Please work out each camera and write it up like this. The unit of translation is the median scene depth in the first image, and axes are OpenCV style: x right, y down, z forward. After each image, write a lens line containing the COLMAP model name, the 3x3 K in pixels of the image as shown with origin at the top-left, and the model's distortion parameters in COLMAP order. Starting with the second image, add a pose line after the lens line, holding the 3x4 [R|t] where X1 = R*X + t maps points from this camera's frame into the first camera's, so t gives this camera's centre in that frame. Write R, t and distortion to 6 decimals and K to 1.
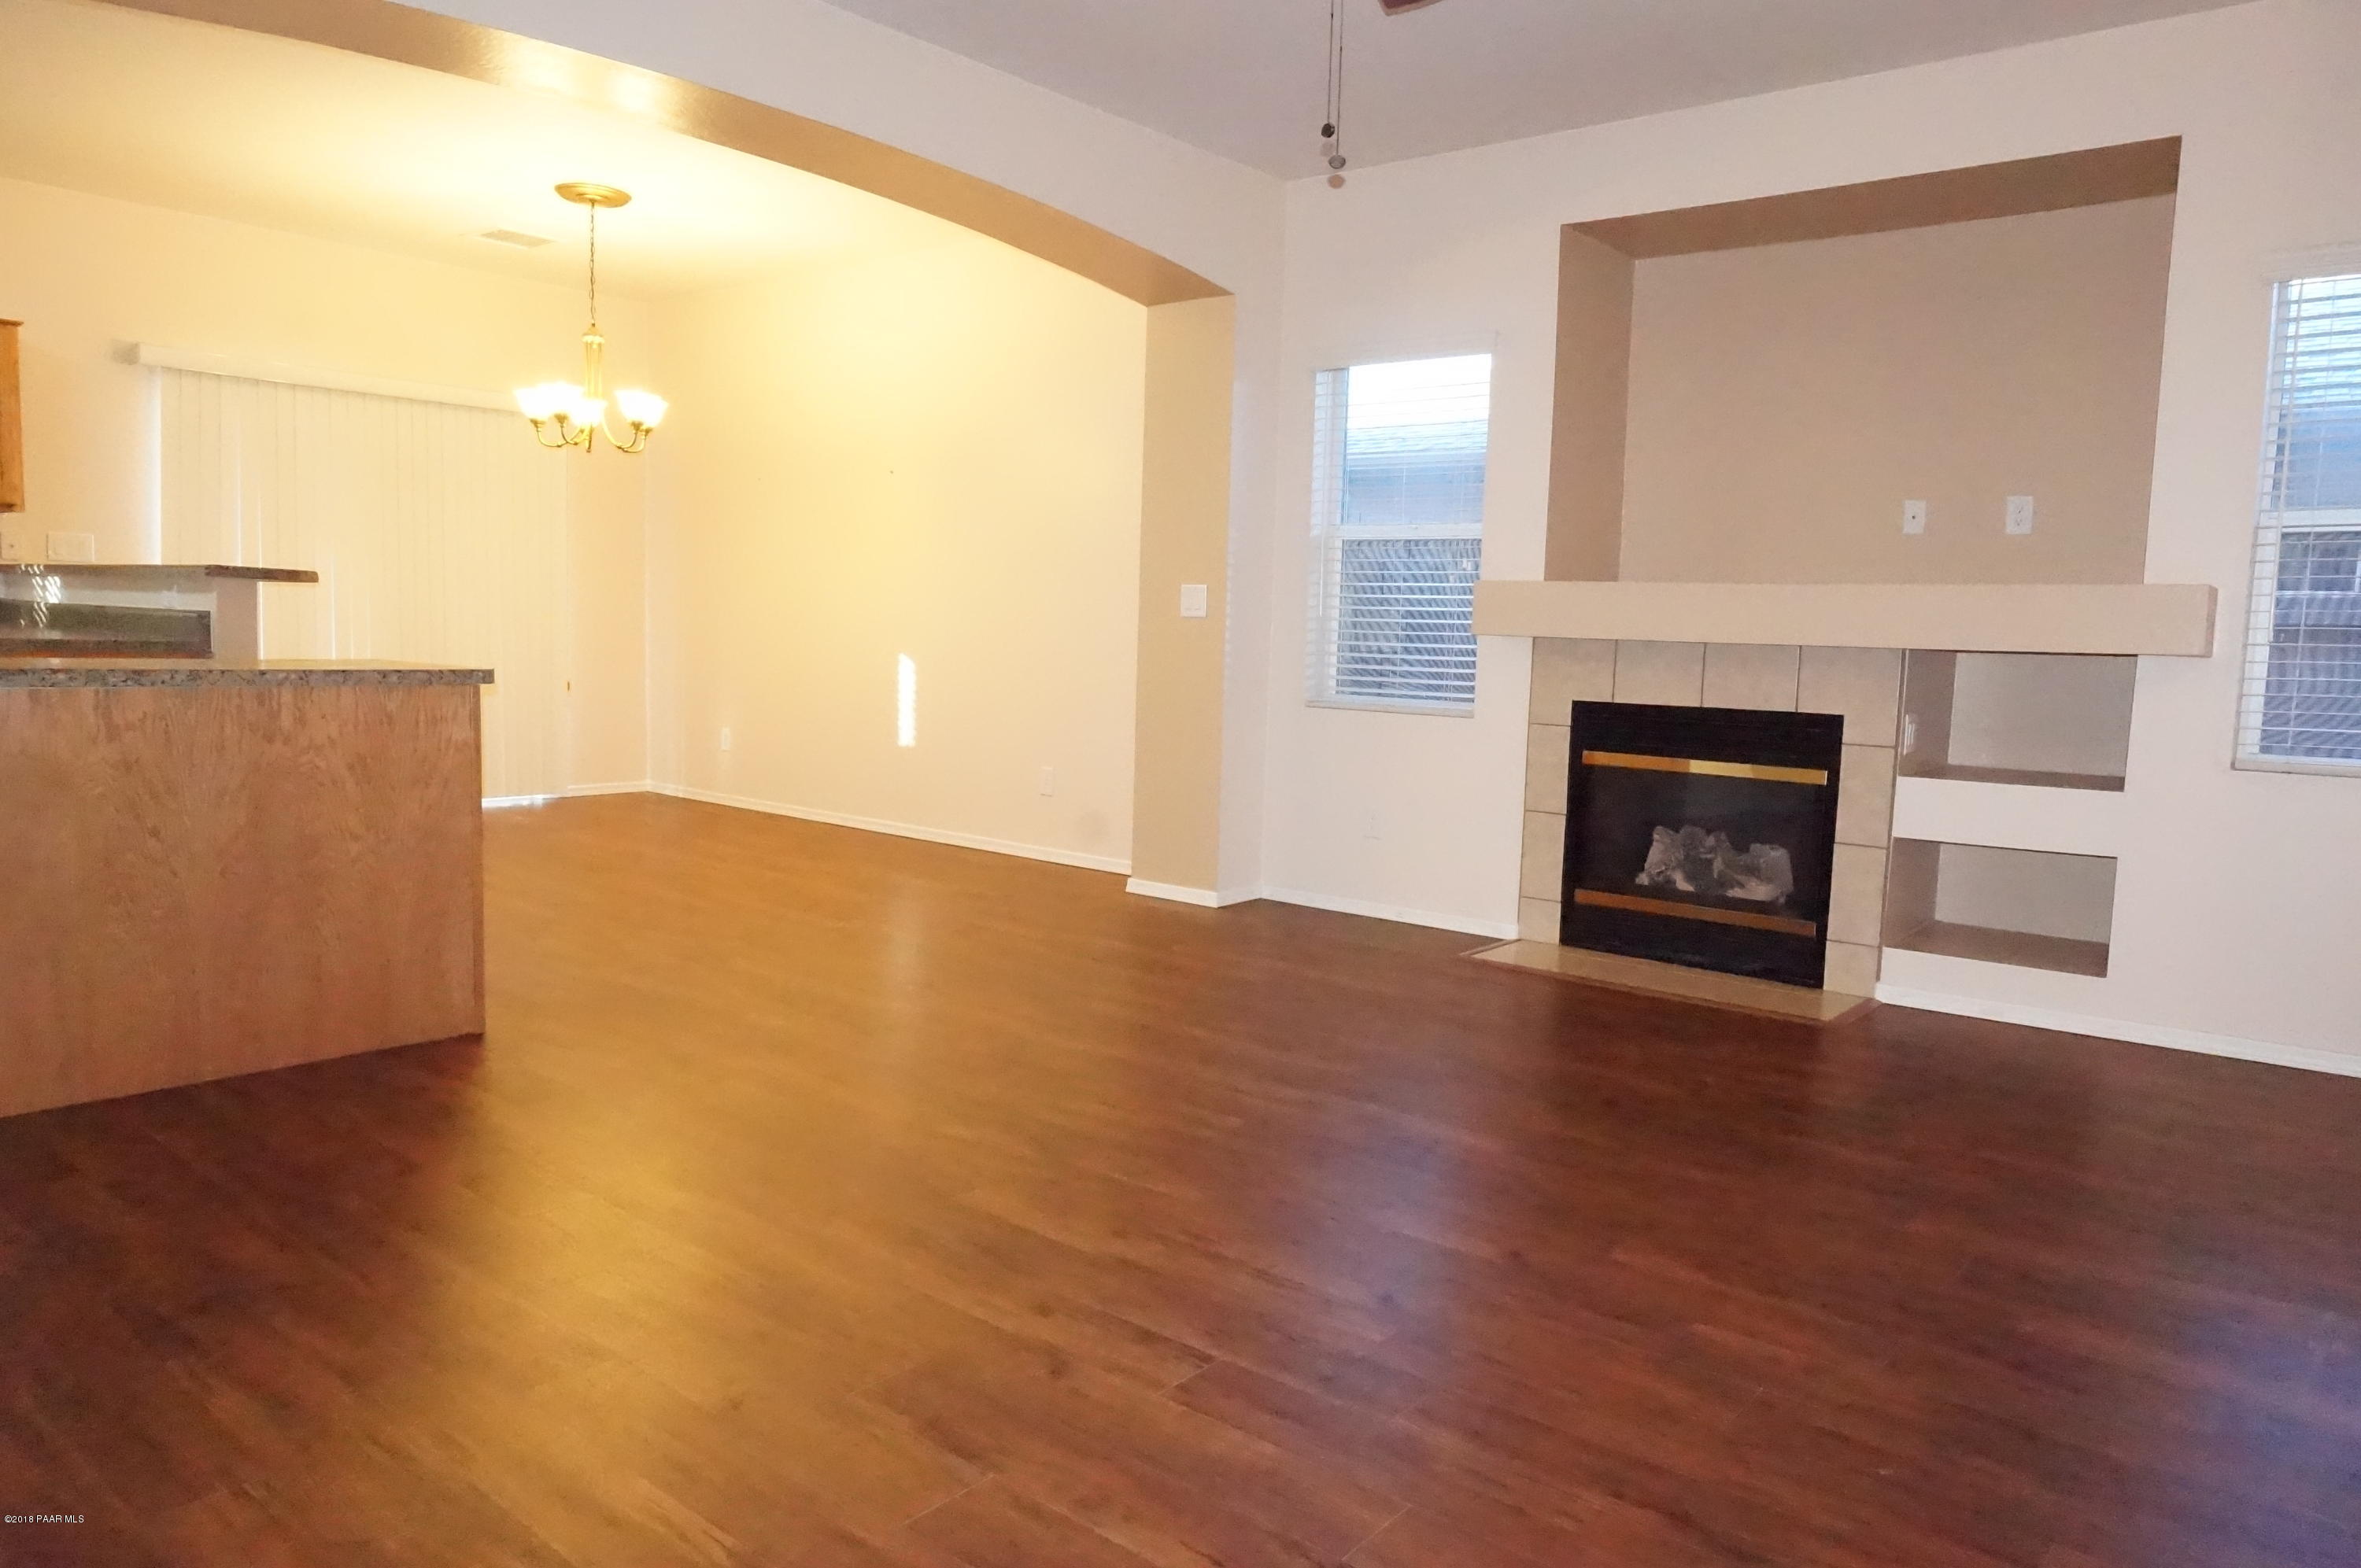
lens RADIAL K [[1560.2, 0, 1180.8], [0, 1560.2, 799.8], [0, 0, 1]] dist [-0.050637, 0.030009]
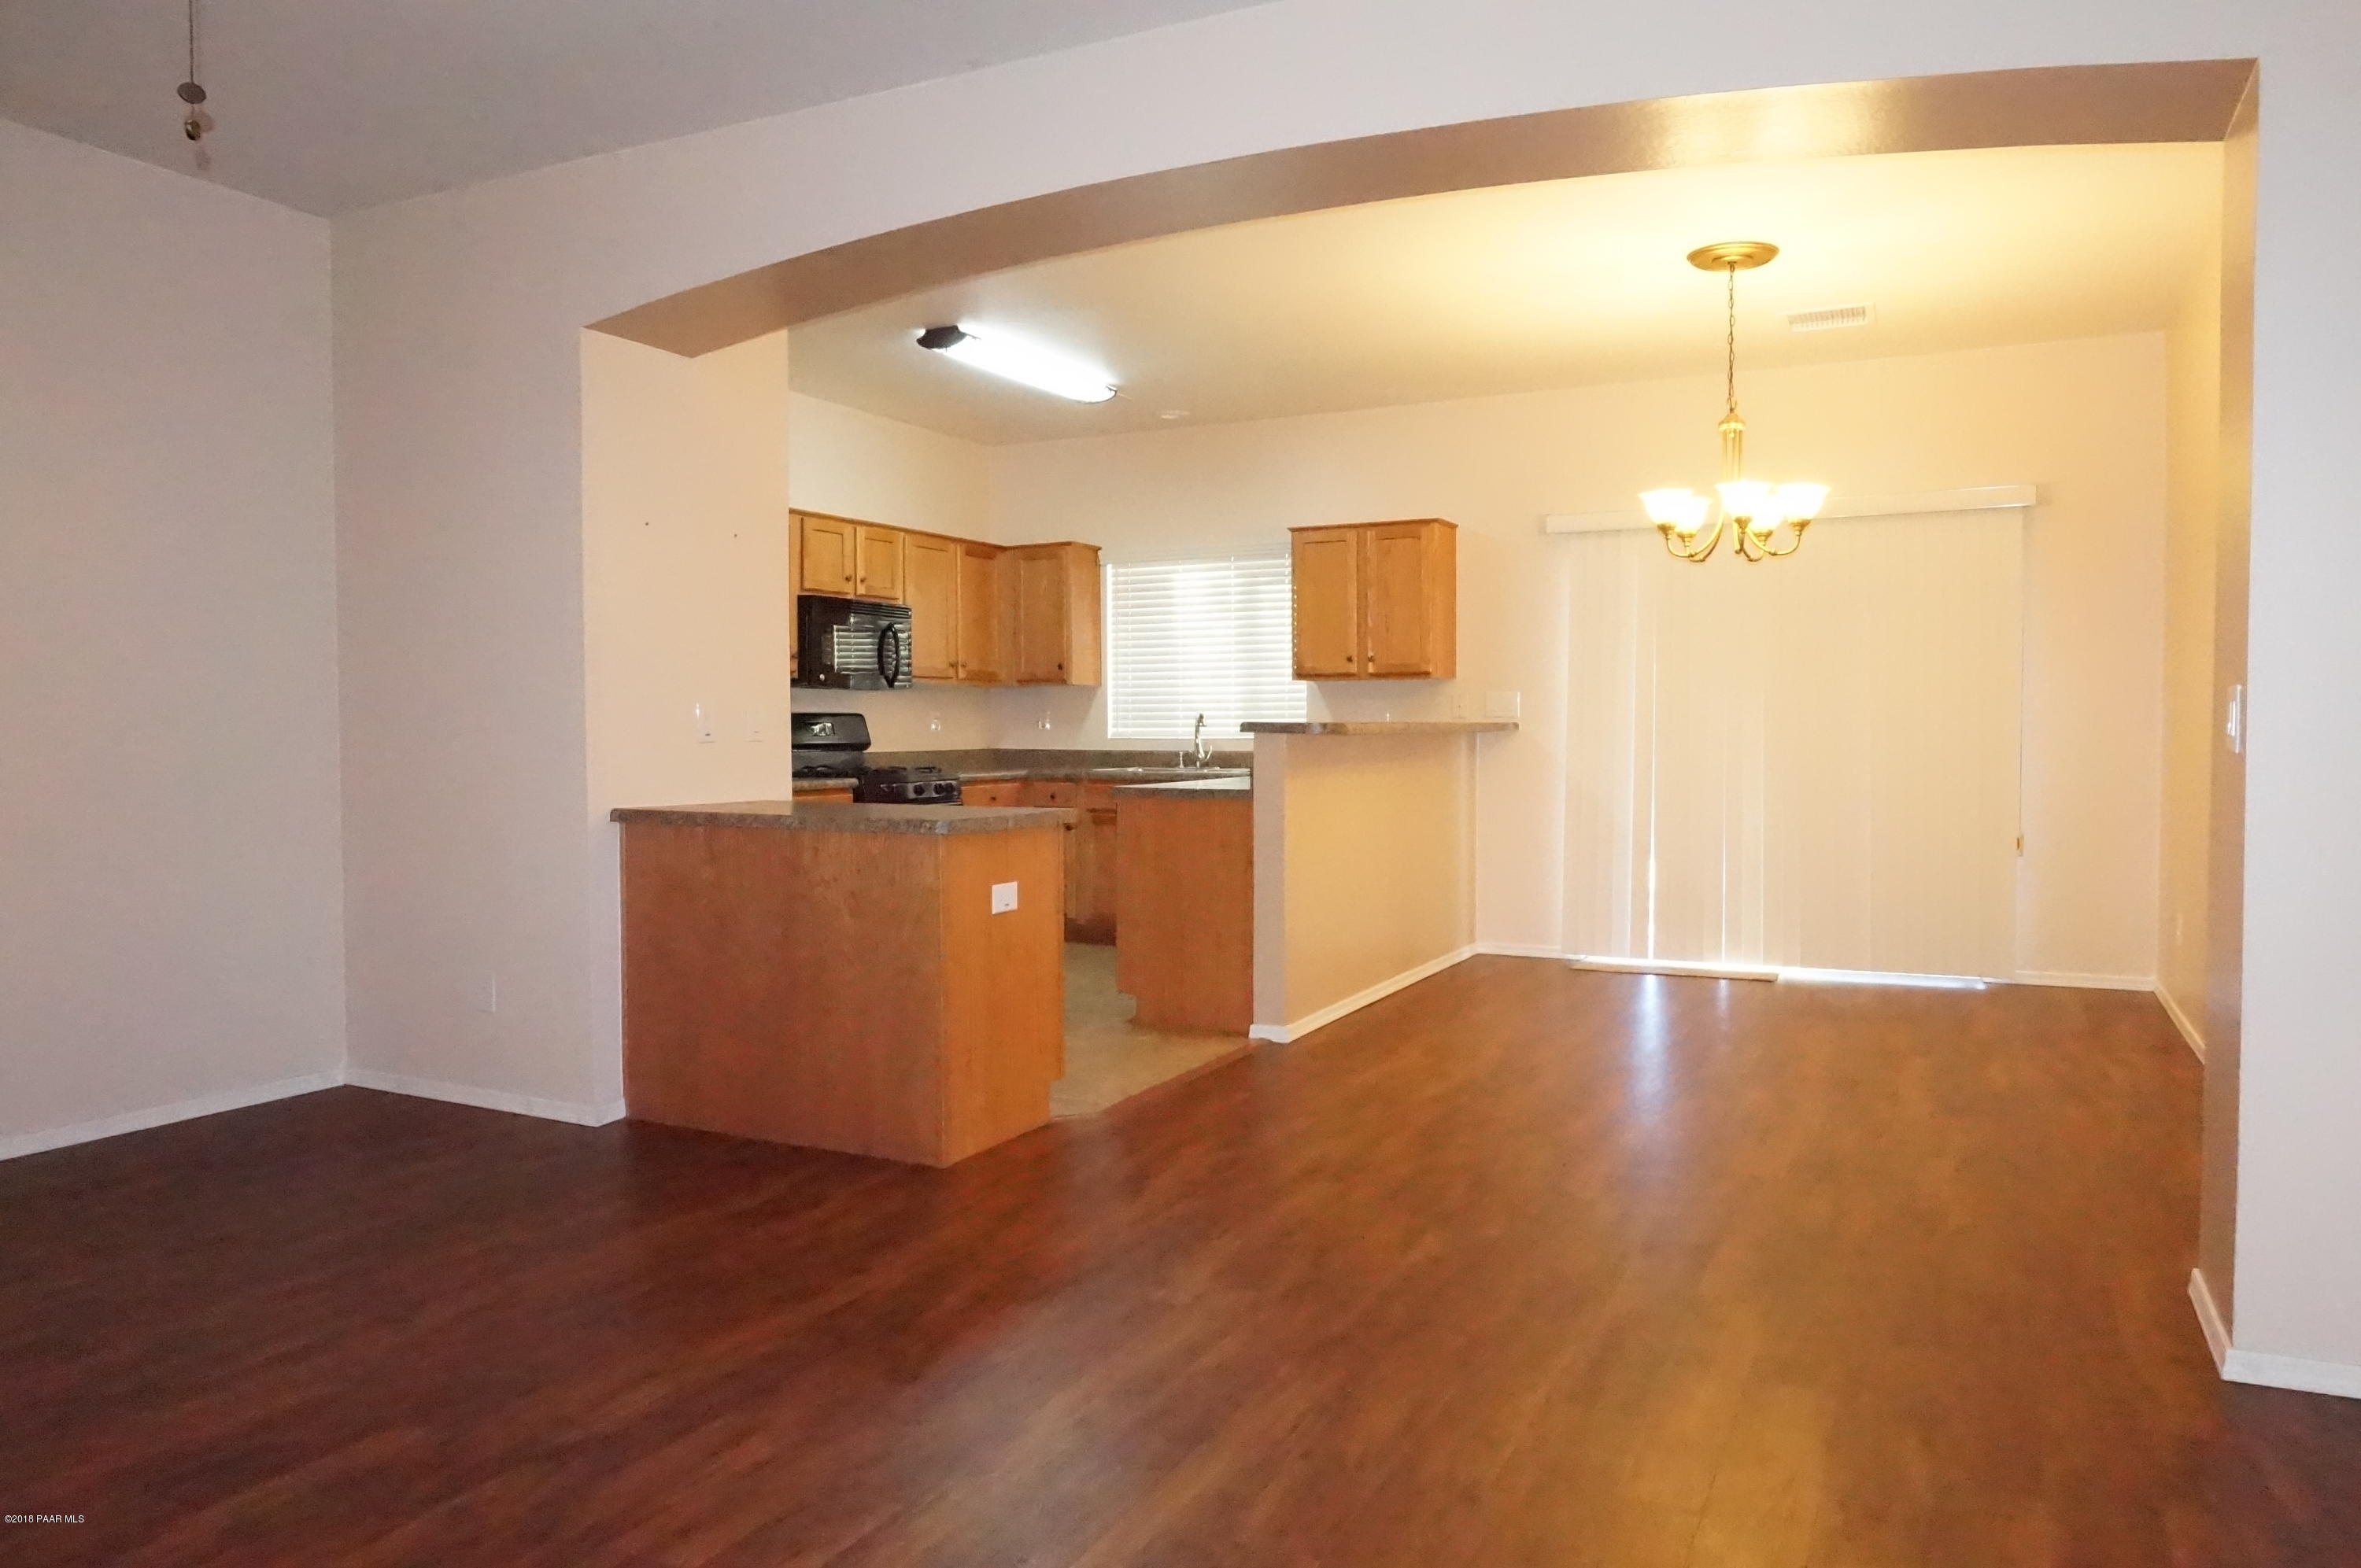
lens RADIAL K [[1560.2, 0, 1180.8], [0, 1560.2, 799.8], [0, 0, 1]] dist [-0.050637, 0.030009]
pose [[0.222464, 0.007323, -0.974913, 0.382383], [-0.096861, 0.995190, -0.014627, -0.060915], [0.970117, 0.097685, 0.222103, 0.573038]]
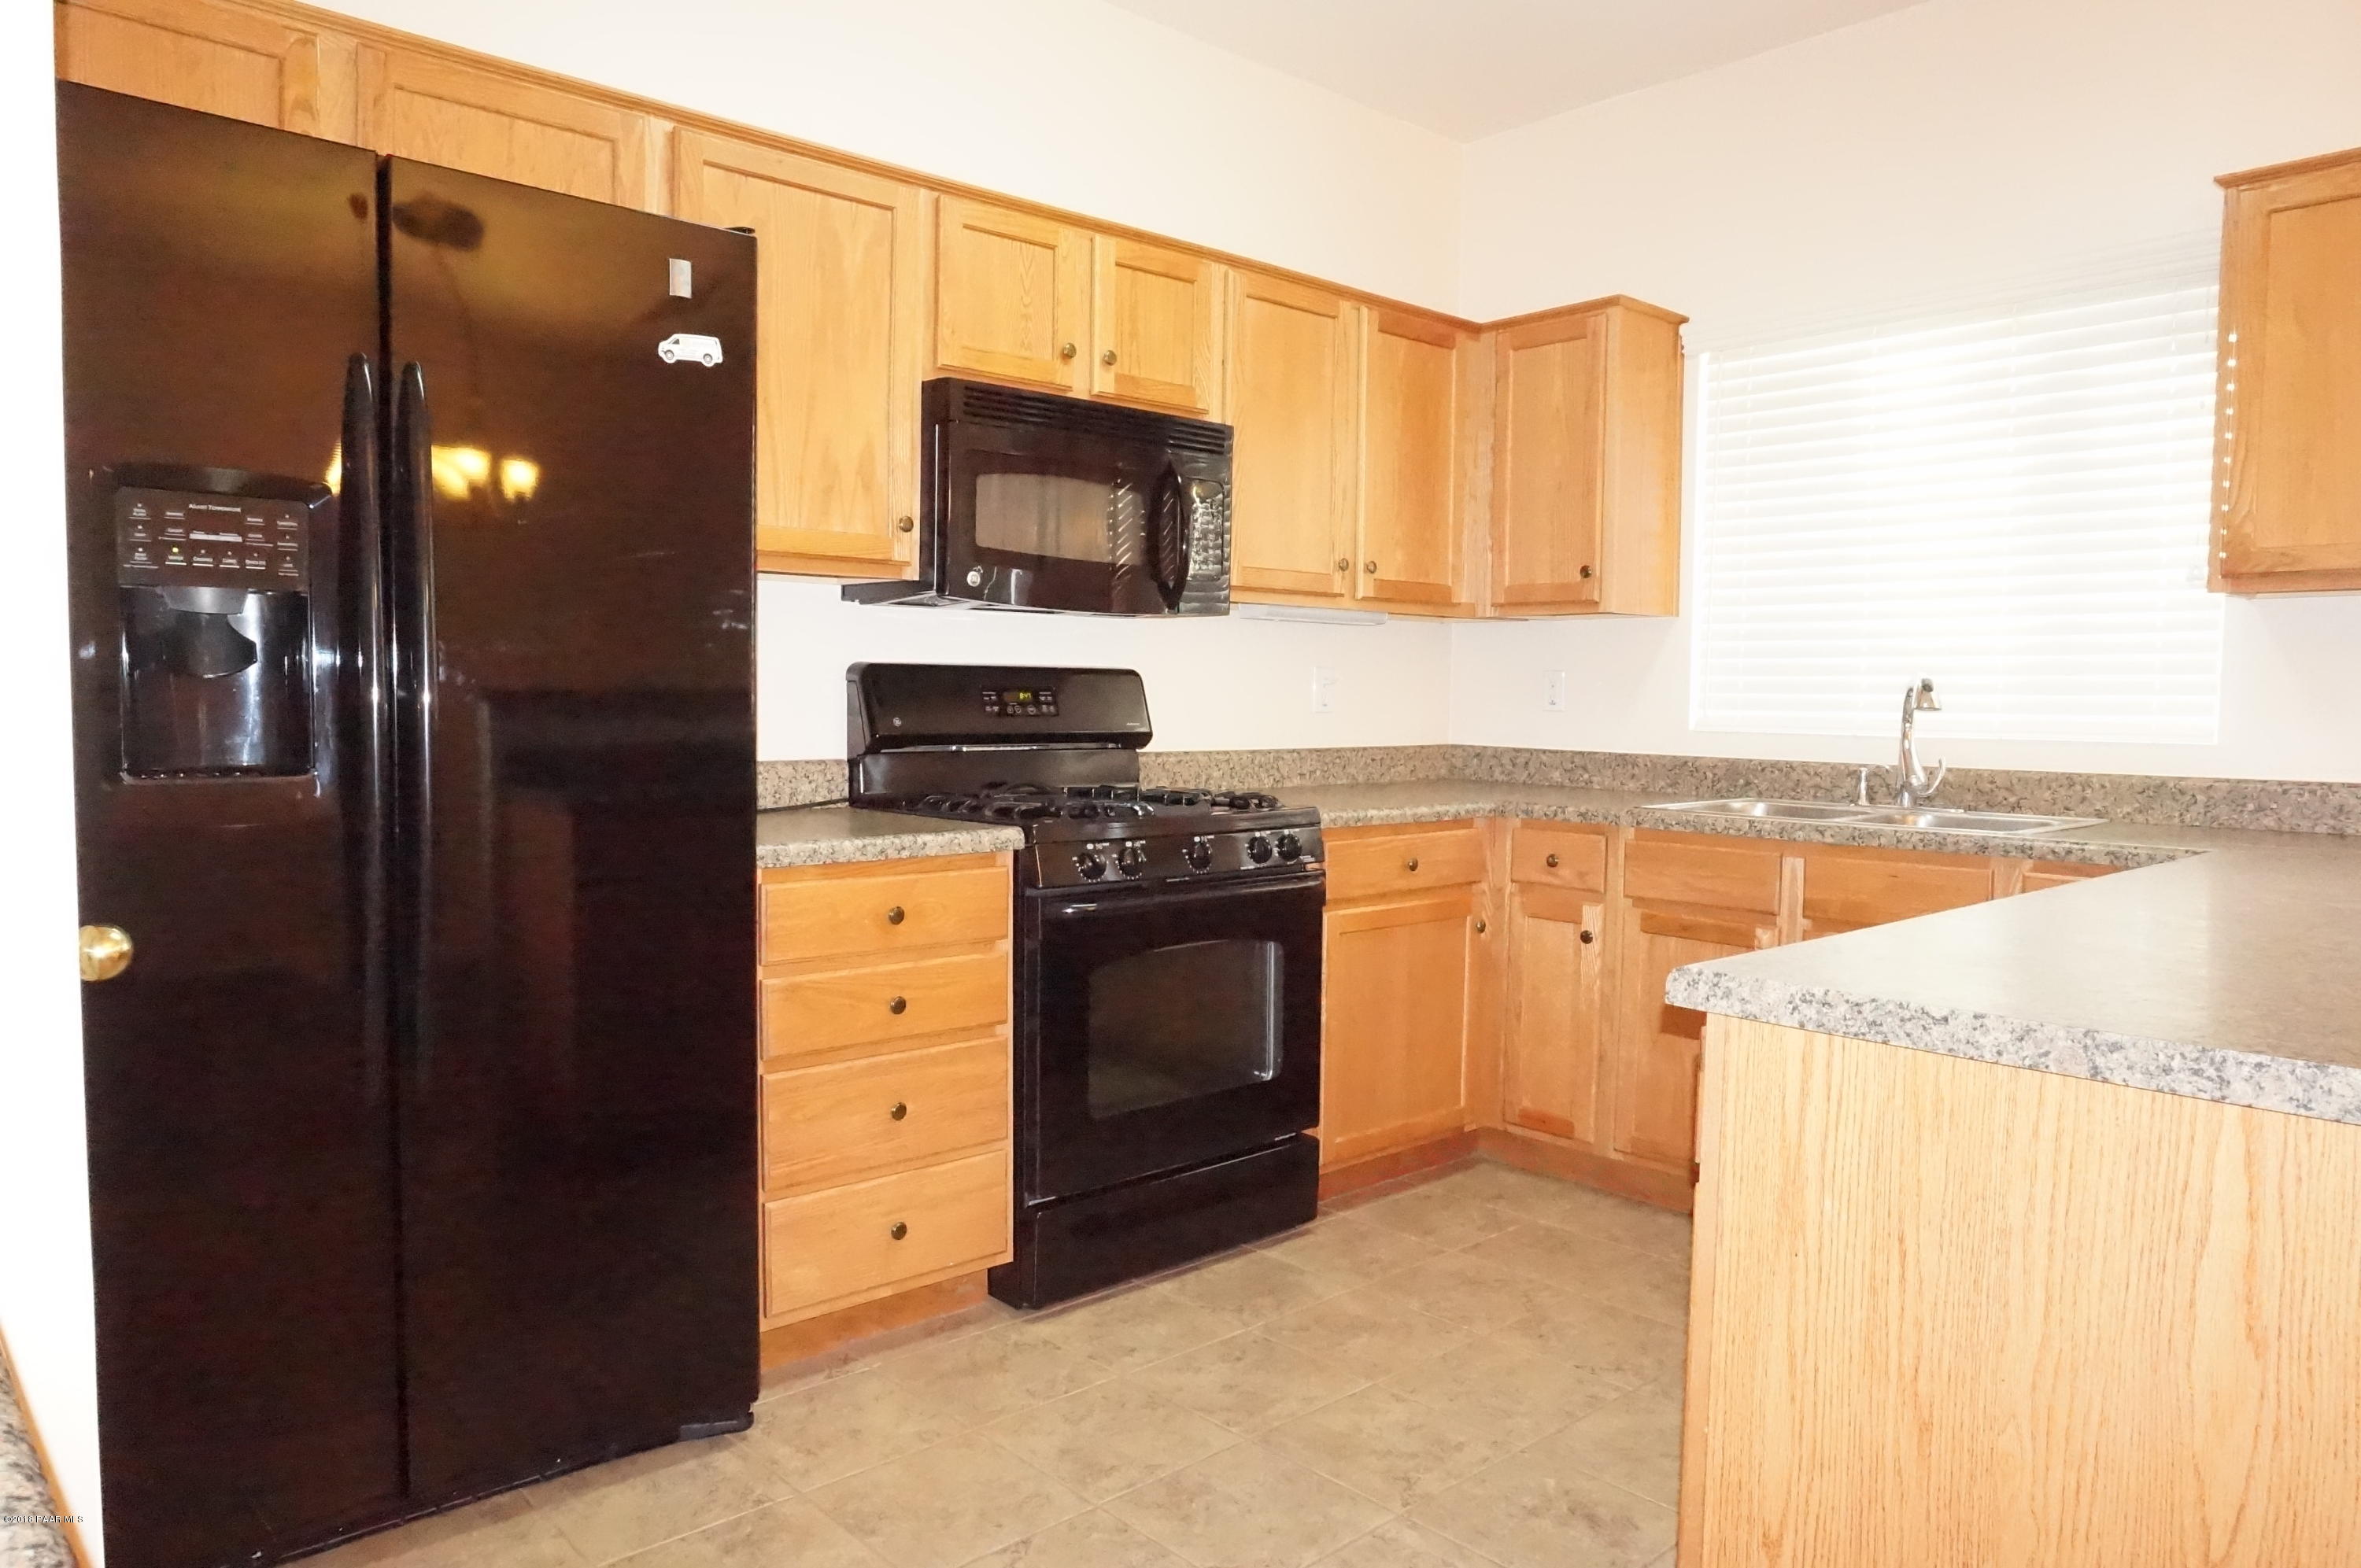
lens RADIAL K [[1560.2, 0, 1180.8], [0, 1560.2, 799.8], [0, 0, 1]] dist [-0.050637, 0.030009]
pose [[-0.138503, 0.026766, -0.990000, -0.345296], [-0.128274, 0.990730, 0.044731, -0.104598], [0.982020, 0.133186, -0.133786, 0.701194]]
